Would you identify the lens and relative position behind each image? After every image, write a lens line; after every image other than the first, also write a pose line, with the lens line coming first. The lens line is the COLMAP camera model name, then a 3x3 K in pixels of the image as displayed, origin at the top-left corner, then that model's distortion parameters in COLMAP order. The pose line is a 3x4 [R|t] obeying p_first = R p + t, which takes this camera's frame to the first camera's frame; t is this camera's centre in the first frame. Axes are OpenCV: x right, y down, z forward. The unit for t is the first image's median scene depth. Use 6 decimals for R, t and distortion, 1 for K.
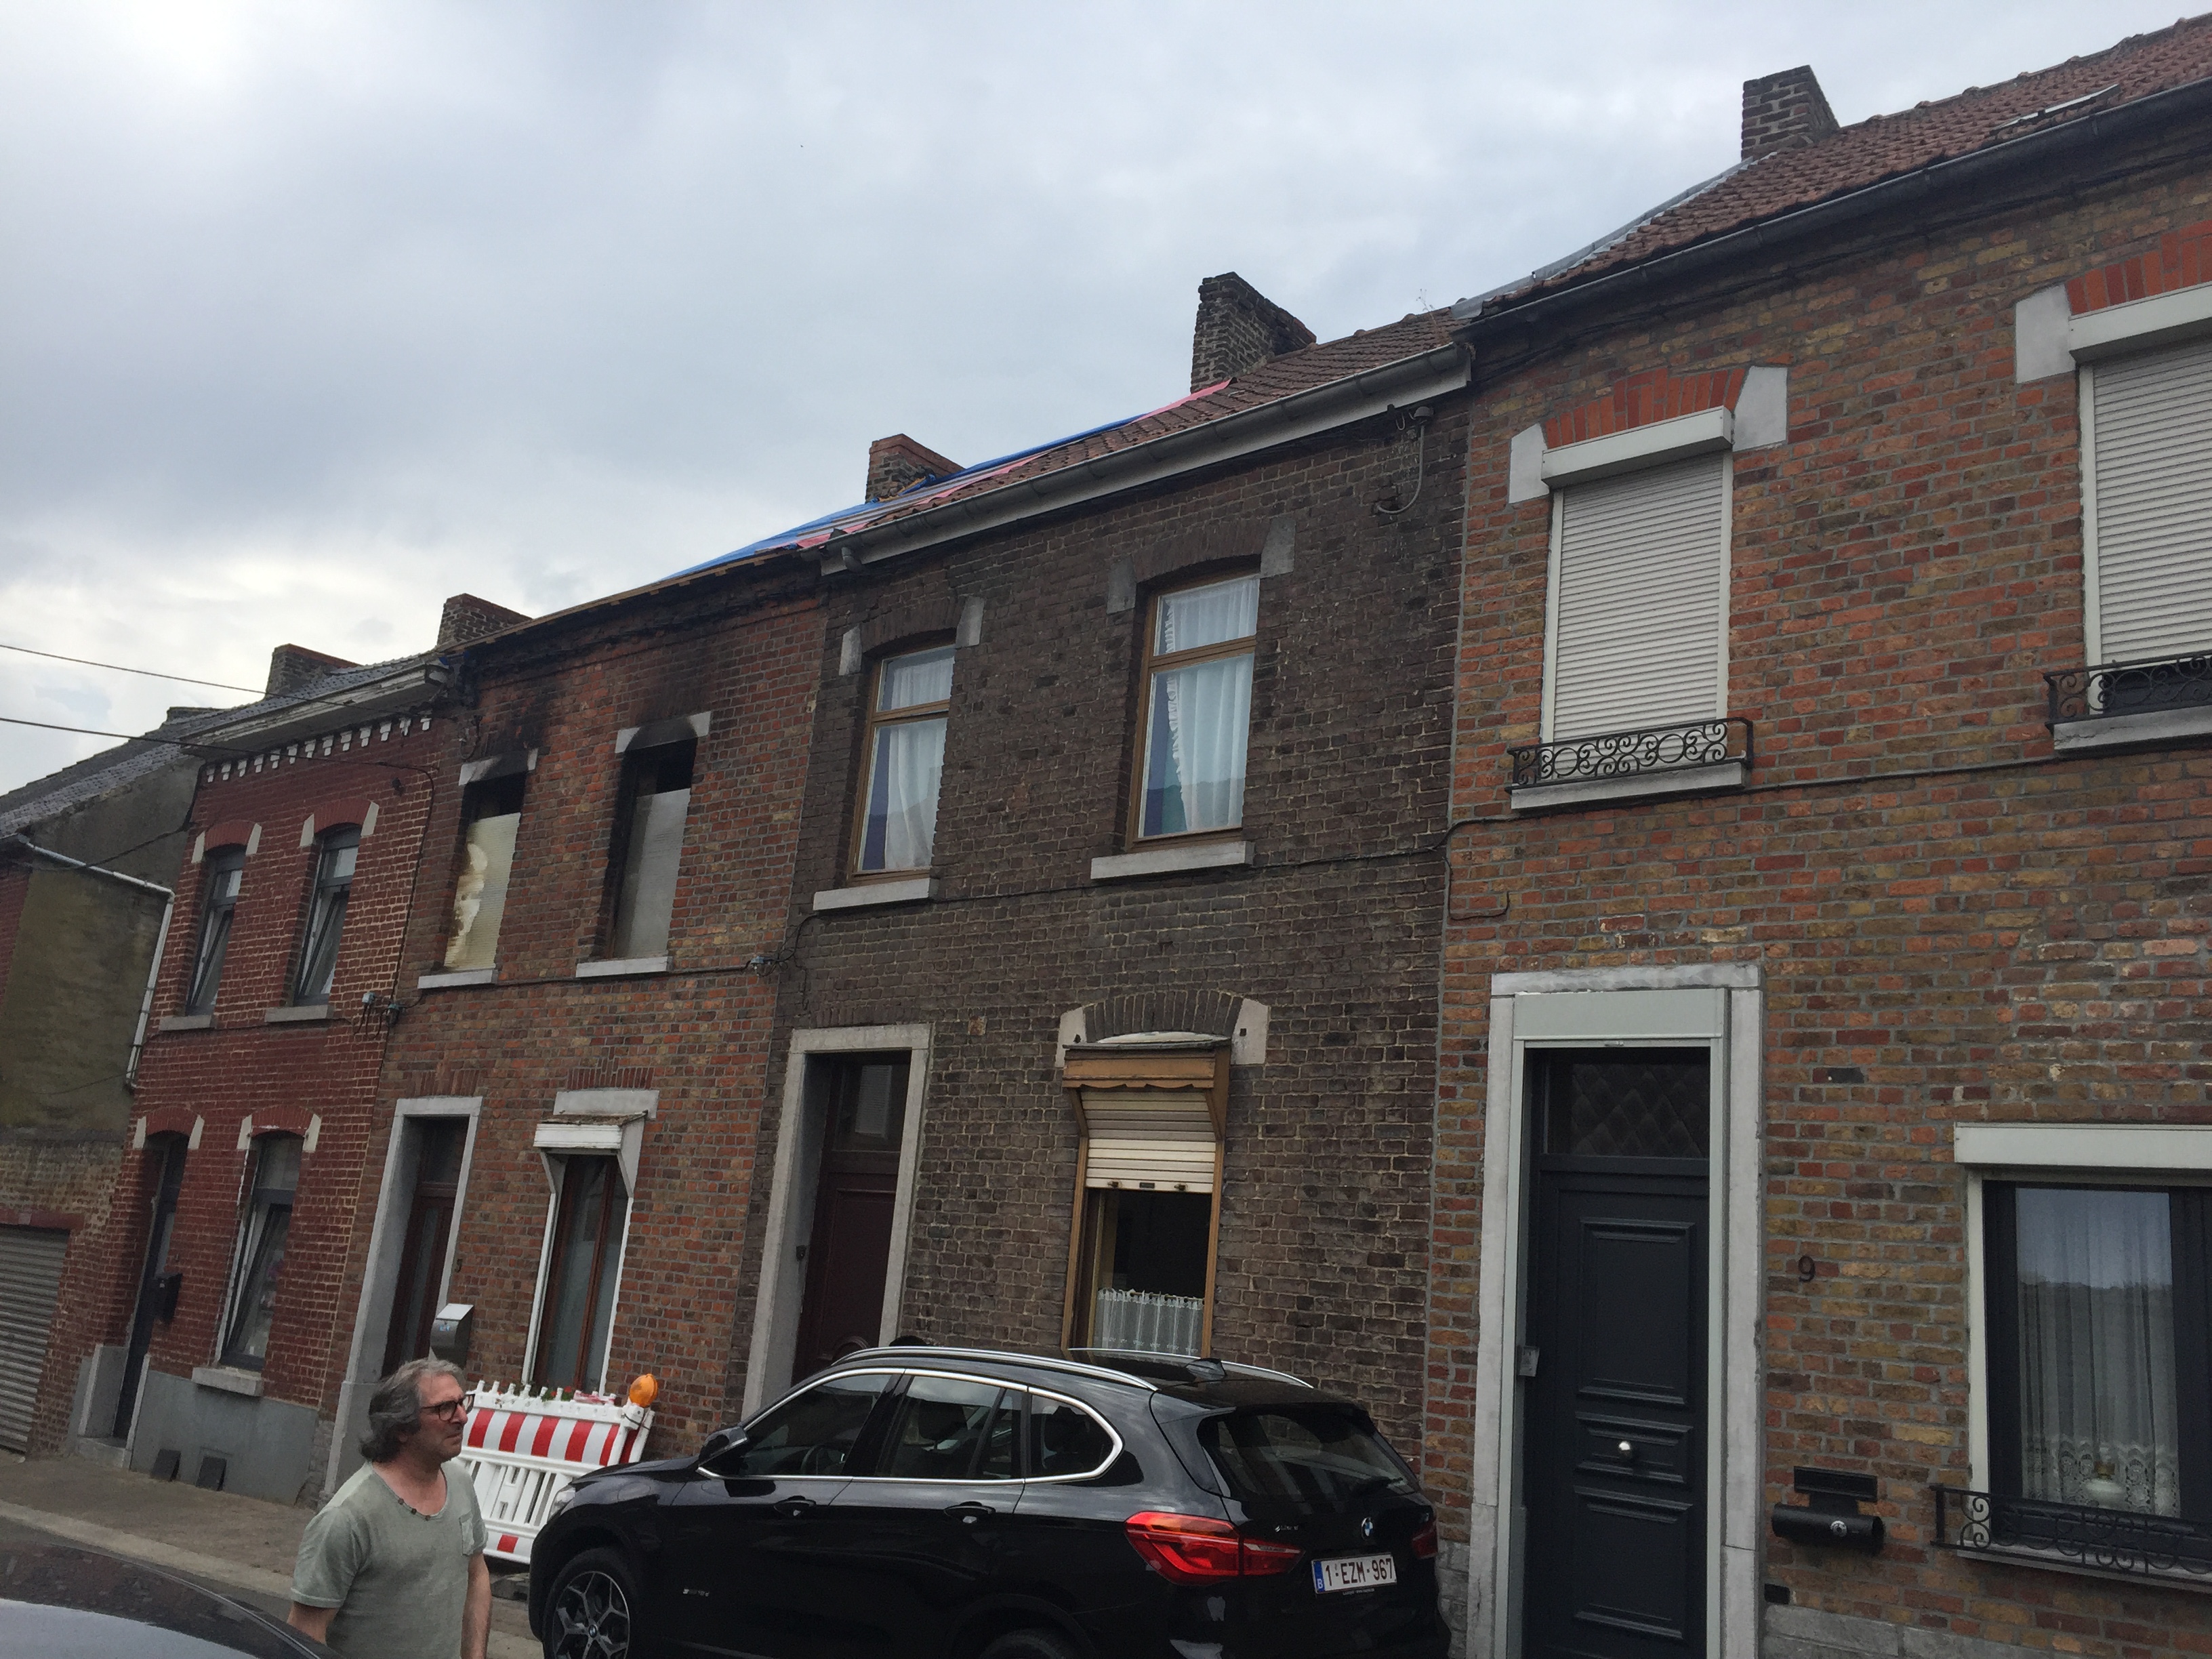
lens RADIAL K [[1900.3, 0, 1140.3], [0, 1900.3, 817.5], [0, 0, 1]] dist [0.090206, -0.144507]
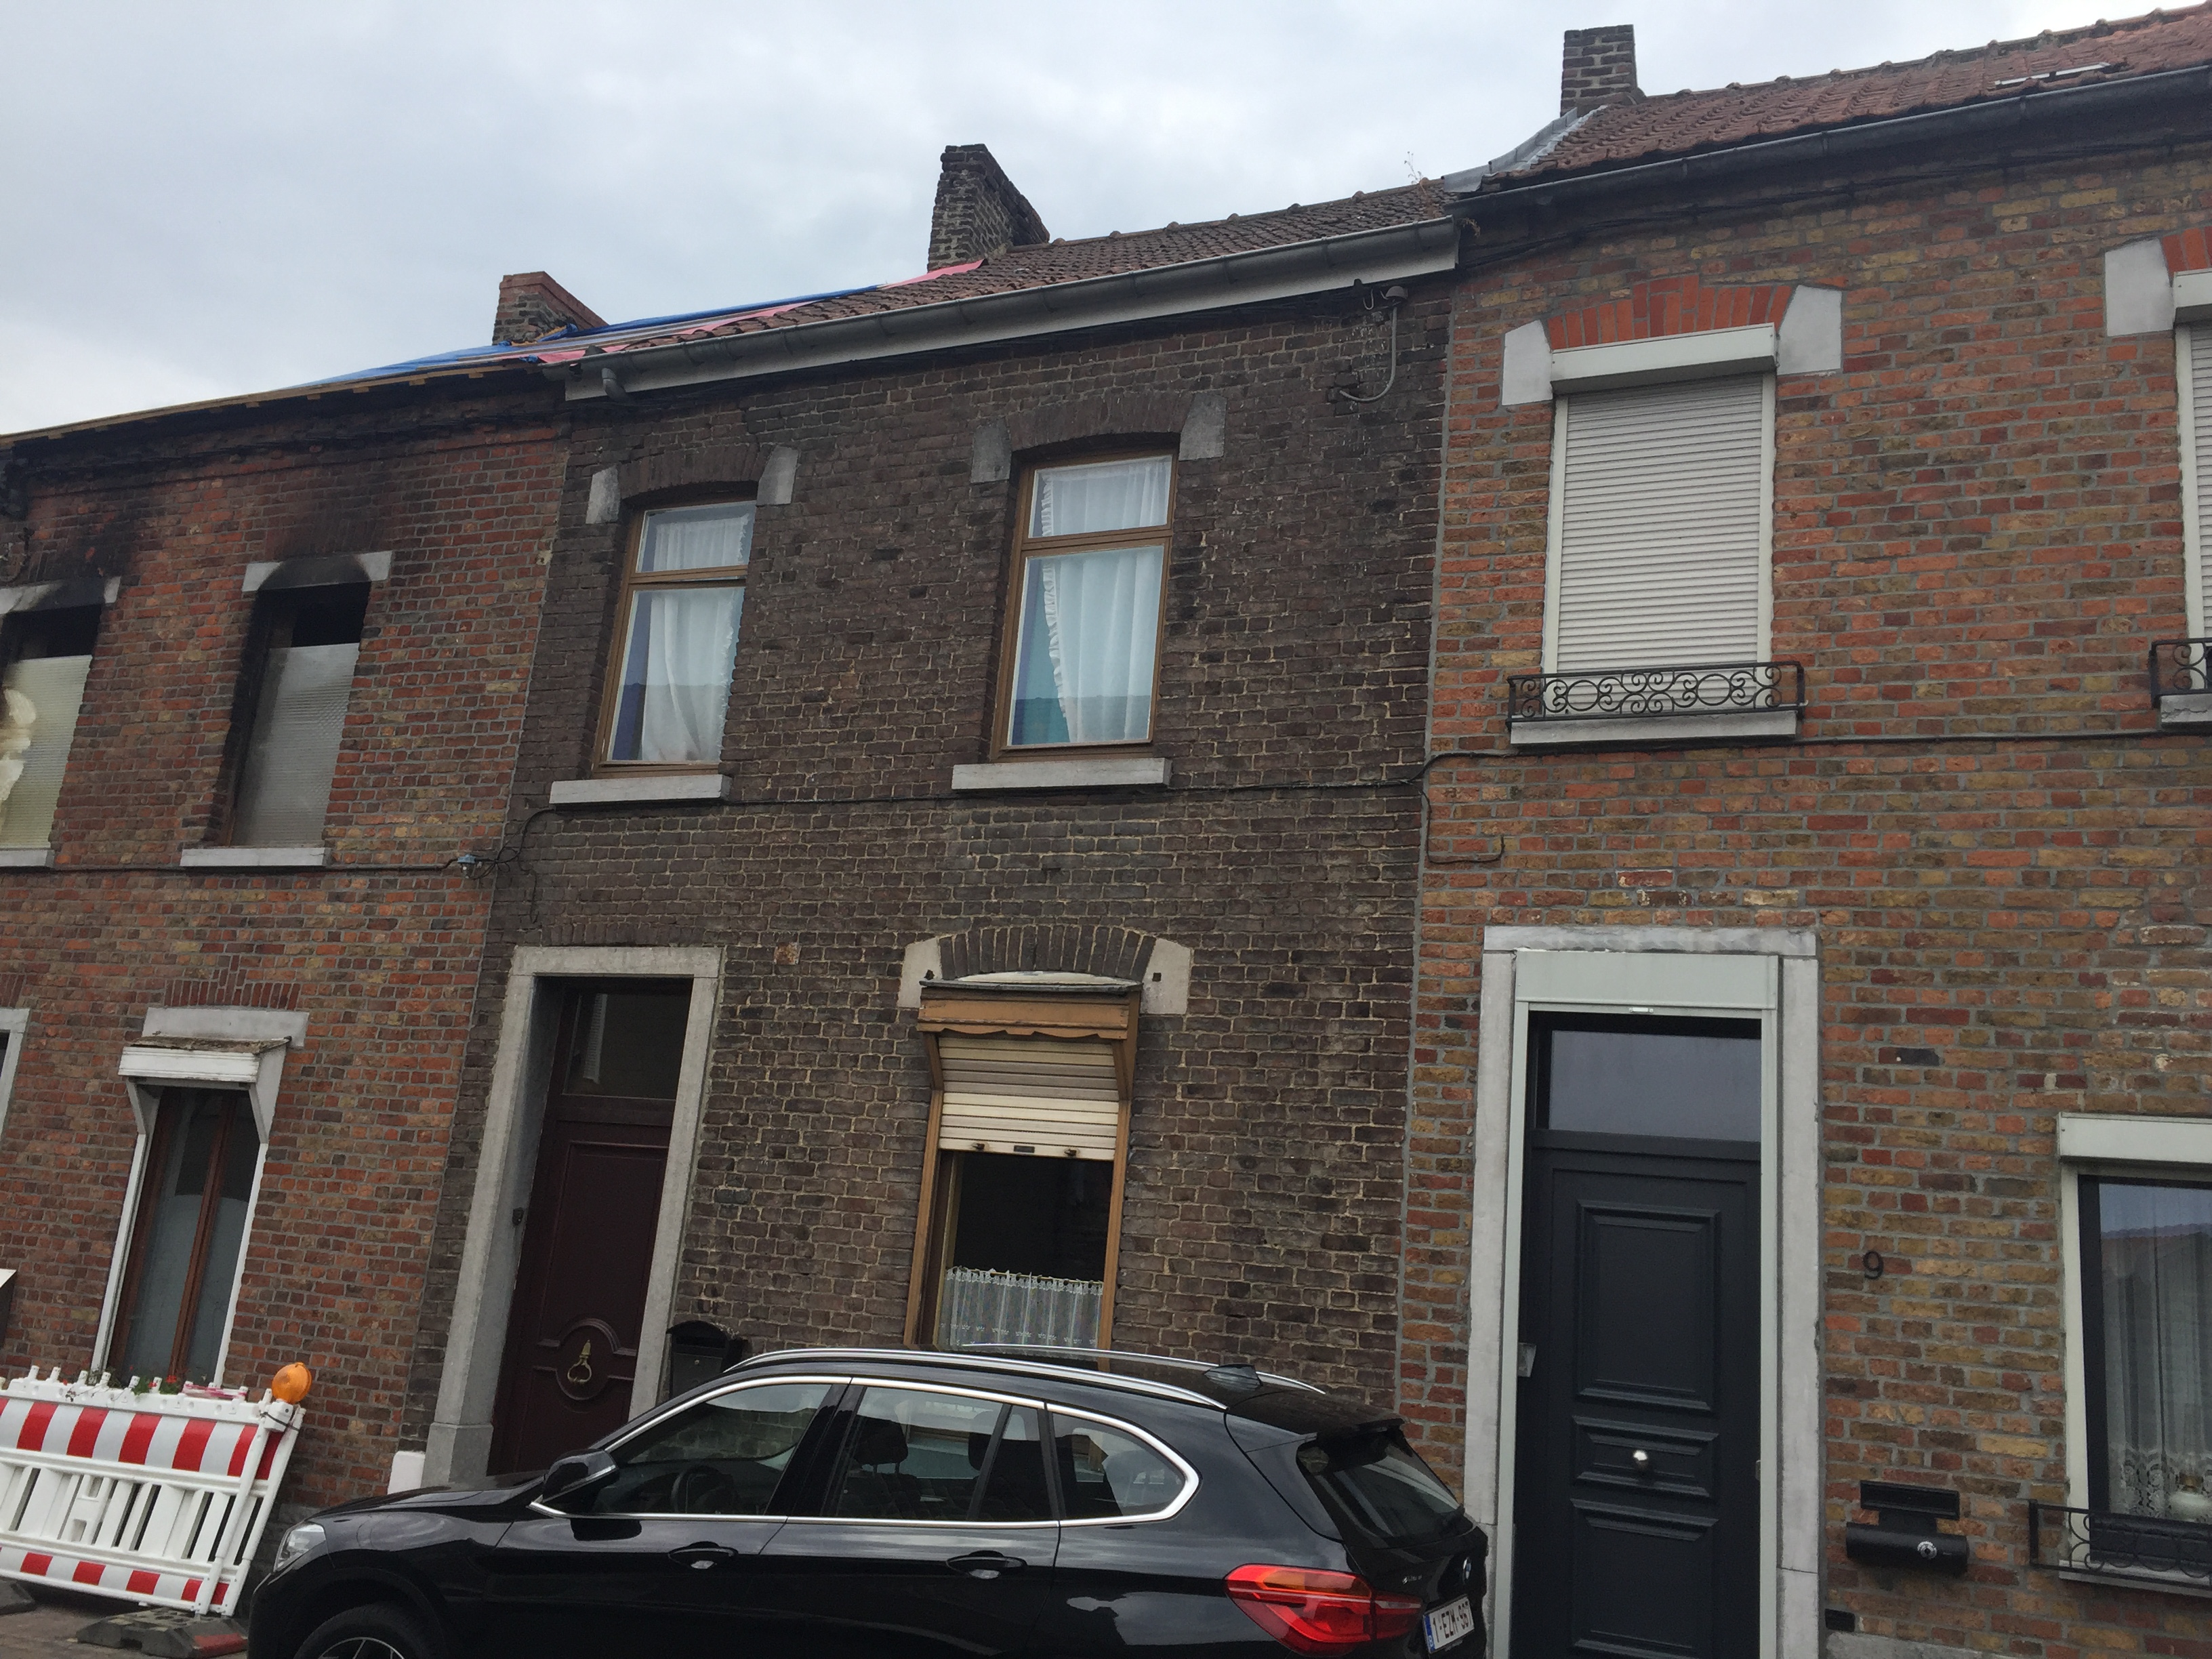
lens RADIAL K [[1900.3, 0, 1140.3], [0, 1900.3, 817.5], [0, 0, 1]] dist [0.090206, -0.144507]
pose [[0.957553, 0.072869, 0.278895, -0.212437], [-0.080195, 0.996667, 0.014933, 0.029758], [-0.276878, -0.036665, 0.960205, 0.182570]]
